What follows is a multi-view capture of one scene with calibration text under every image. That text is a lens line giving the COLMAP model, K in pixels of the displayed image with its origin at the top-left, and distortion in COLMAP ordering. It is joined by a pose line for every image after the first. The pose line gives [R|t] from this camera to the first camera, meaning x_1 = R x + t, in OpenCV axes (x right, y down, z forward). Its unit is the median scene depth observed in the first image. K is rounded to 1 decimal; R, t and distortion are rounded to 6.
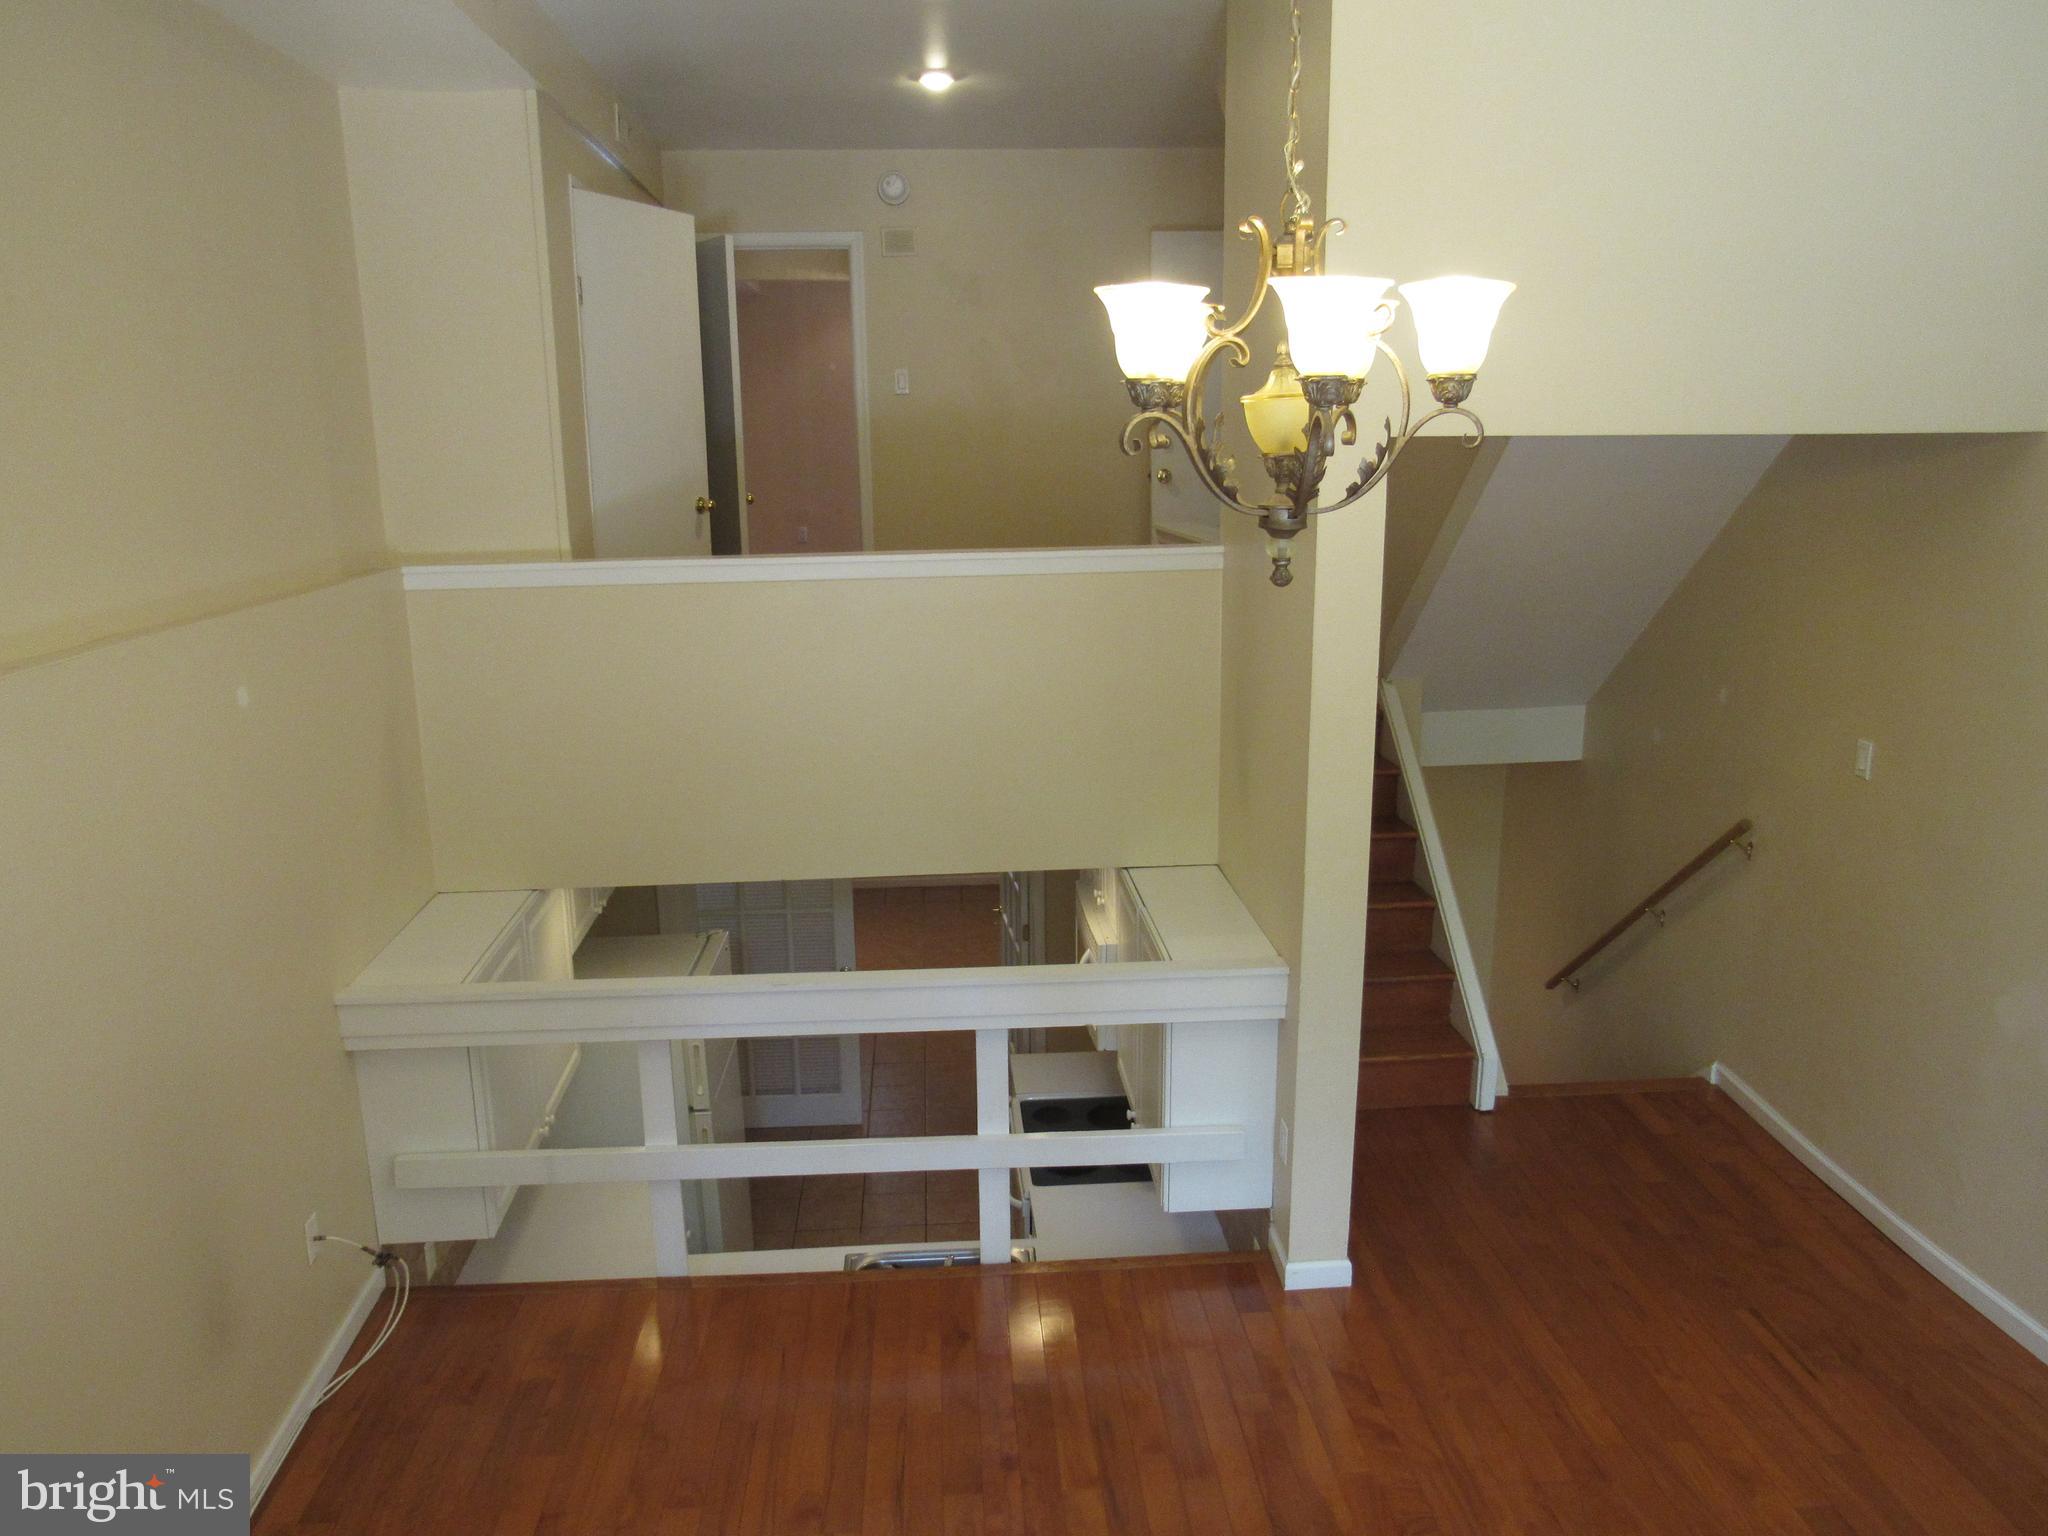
lens RADIAL K [[1462.9, 0, 1027.4], [0, 1462.9, 765.4], [0, 0, 1]] dist [-0.027572, 0.008462]
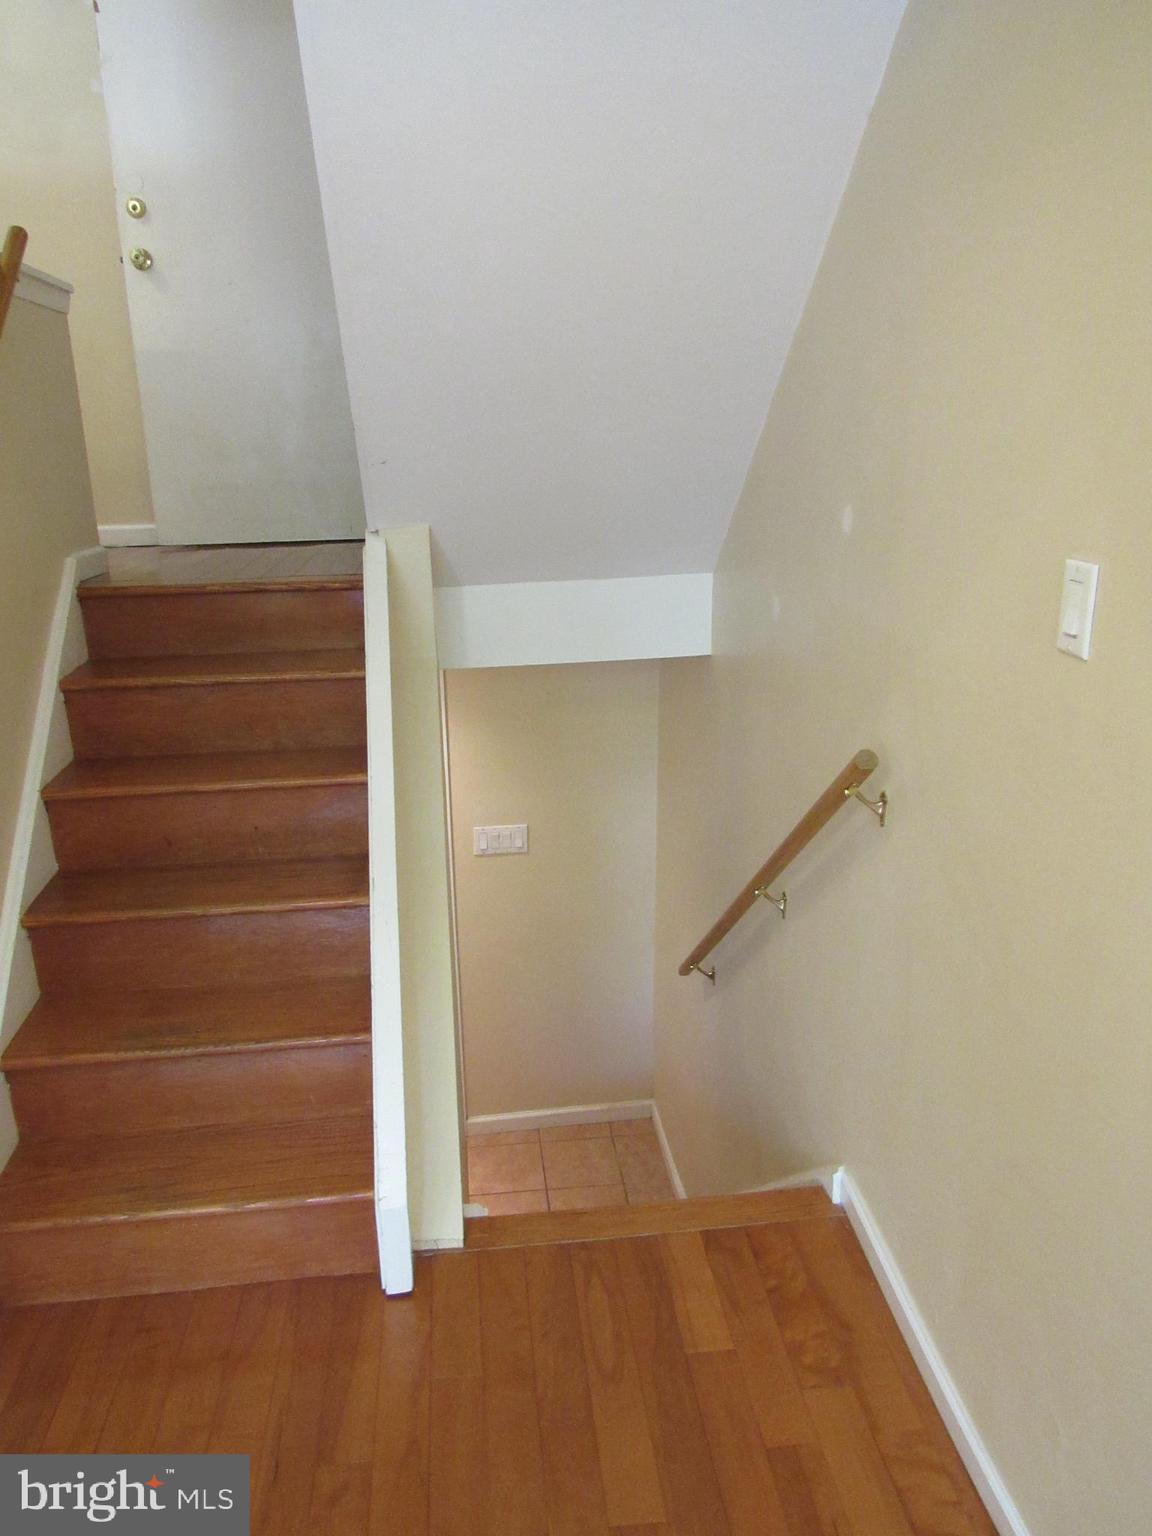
lens RADIAL K [[1097.2, 0, 572.7], [0, 1097.2, 769.1], [0, 0, 1]] dist [-0.027572, 0.008462]
pose [[0.998905, -0.019264, 0.042646, 0.355443], [0.016020, 0.997044, 0.075146, 0.012345], [-0.043967, -0.074380, 0.996260, 0.590136]]
